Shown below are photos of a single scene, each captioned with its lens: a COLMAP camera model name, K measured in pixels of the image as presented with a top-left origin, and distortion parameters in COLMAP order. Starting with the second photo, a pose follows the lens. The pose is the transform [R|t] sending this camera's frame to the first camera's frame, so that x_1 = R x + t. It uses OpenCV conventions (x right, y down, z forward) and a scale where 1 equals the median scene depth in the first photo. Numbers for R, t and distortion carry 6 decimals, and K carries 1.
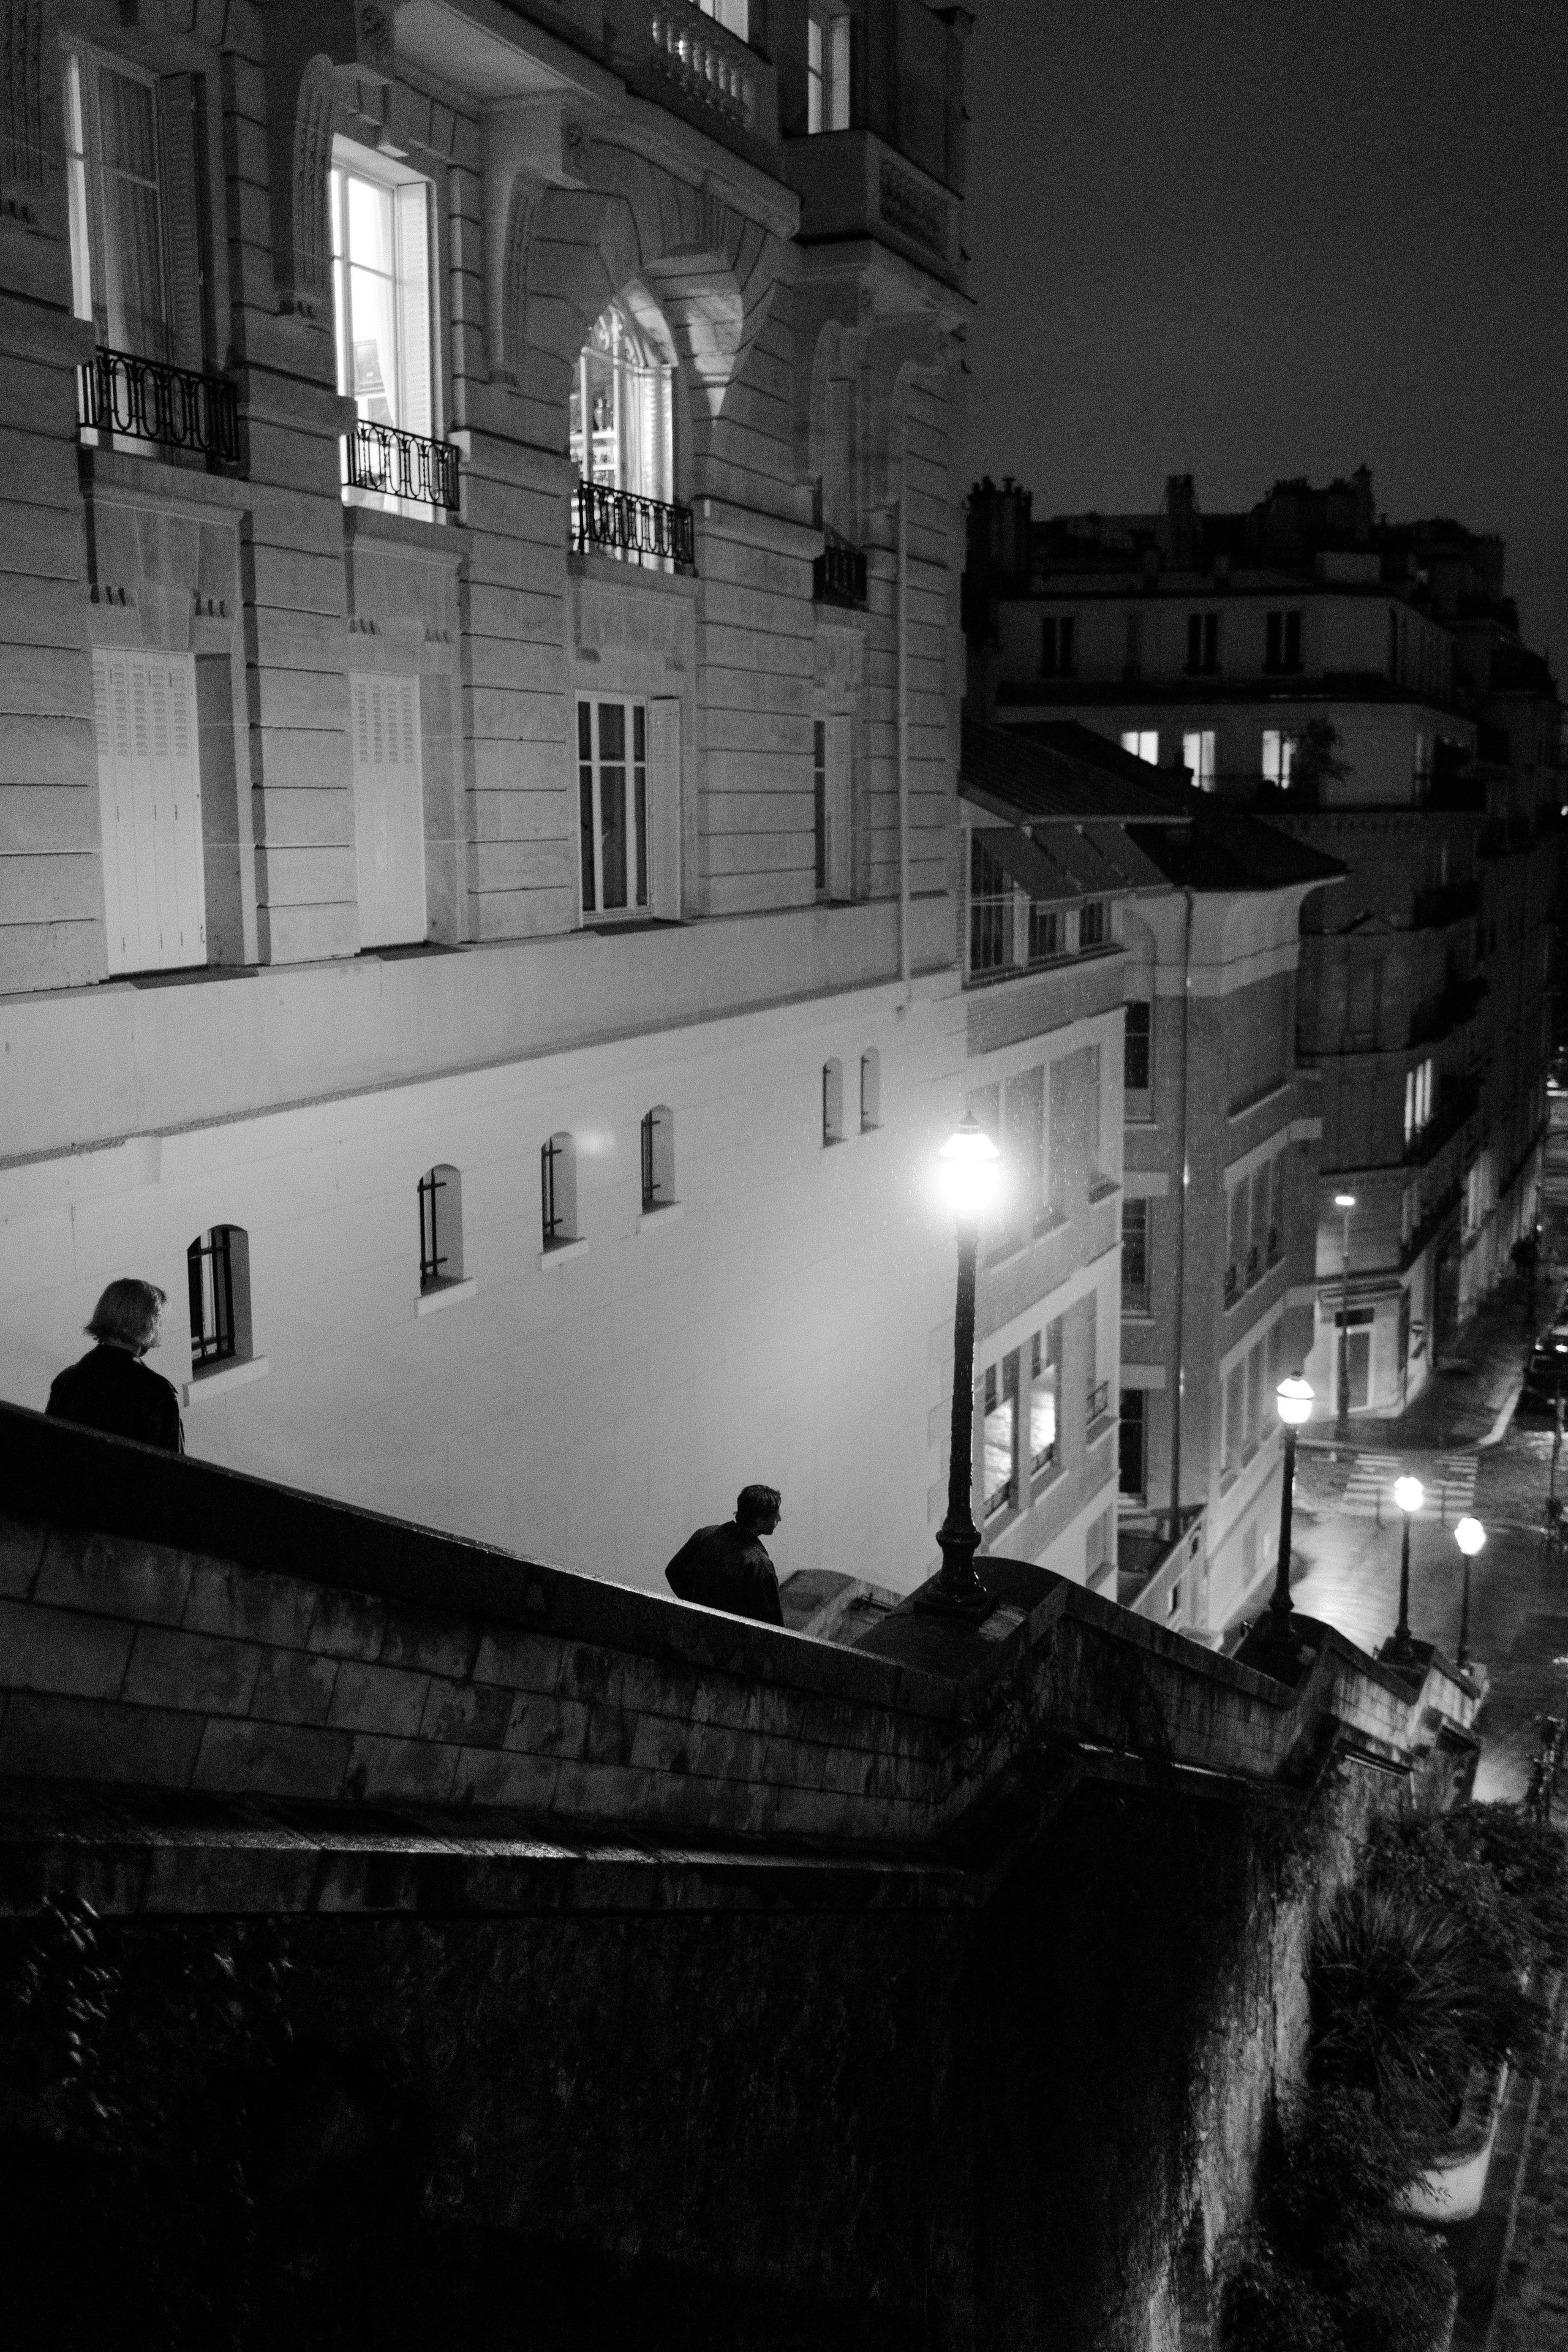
lens RADIAL K [[2343.1, 0, 777.9], [0, 2343.1, 1161.9], [0, 0, 1]] dist [0.000922, 0.009443]
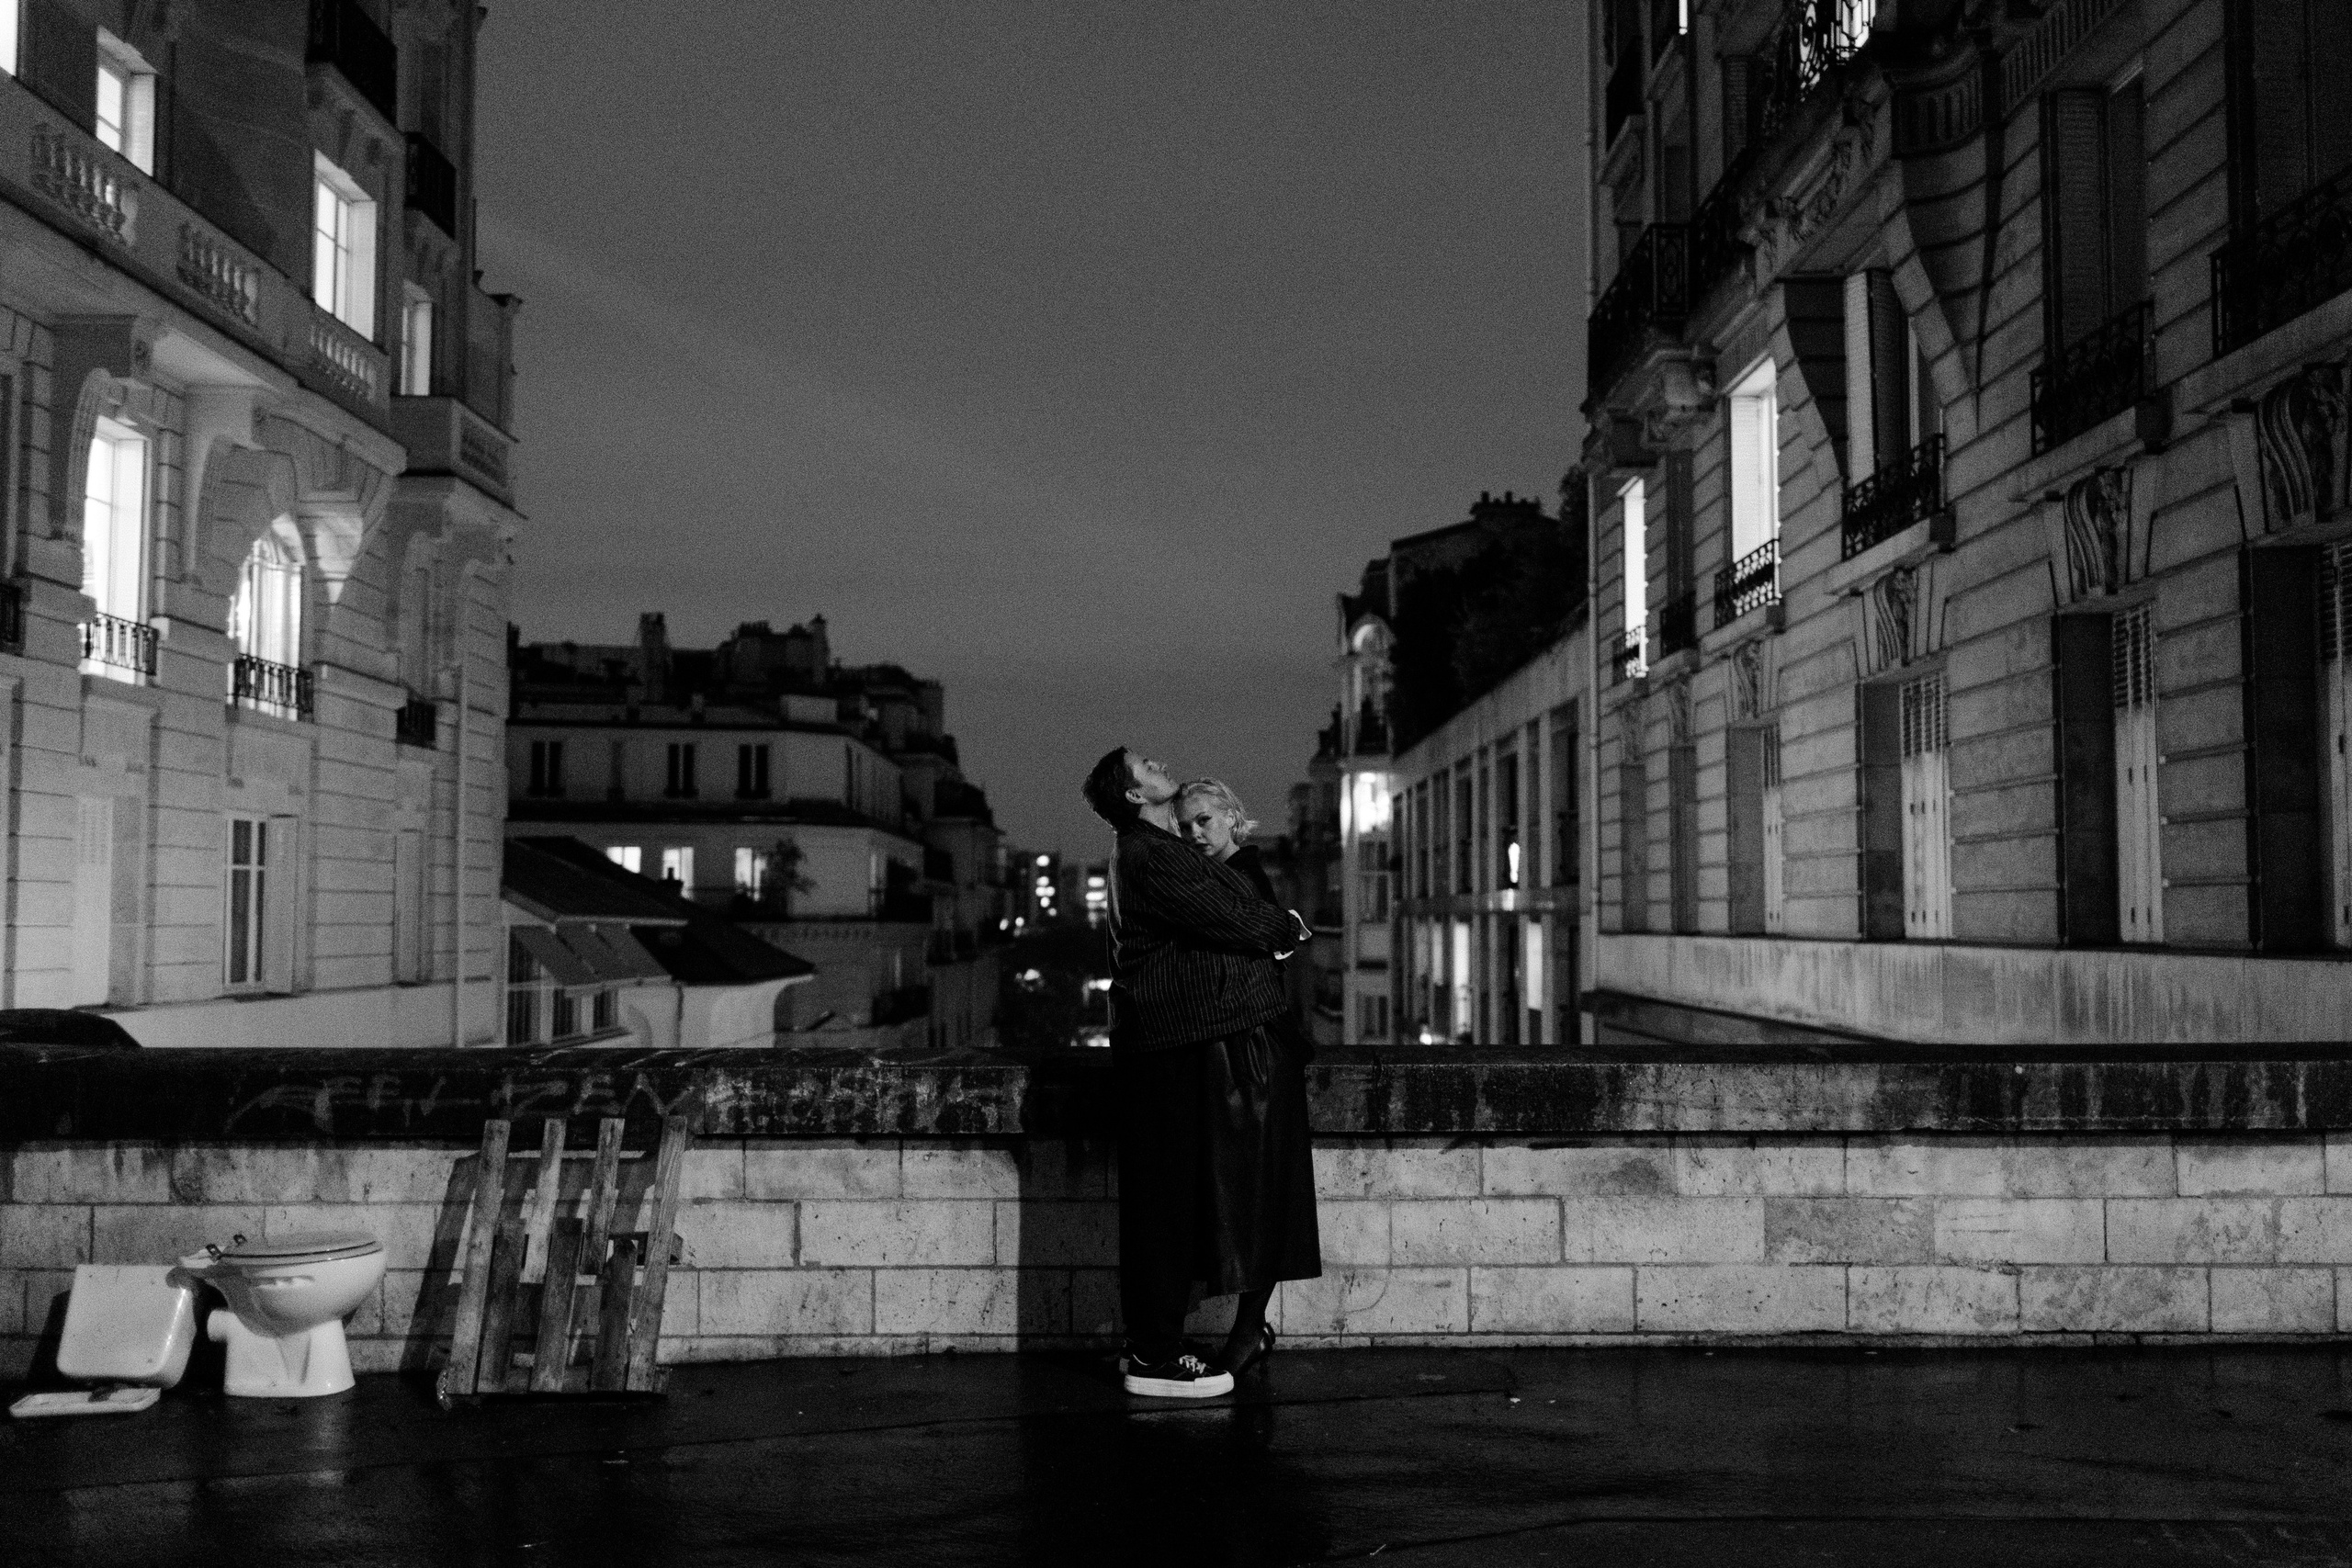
lens RADIAL K [[2437.2, 0, 1219.8], [0, 2437.2, 776.8], [0, 0, 1]] dist [-0.001425, 0.013945]
pose [[0.919479, 0.031670, 0.391862, -0.084684], [0.050903, 0.978769, -0.198544, 0.056071], [-0.389831, 0.202504, 0.898345, -0.316171]]
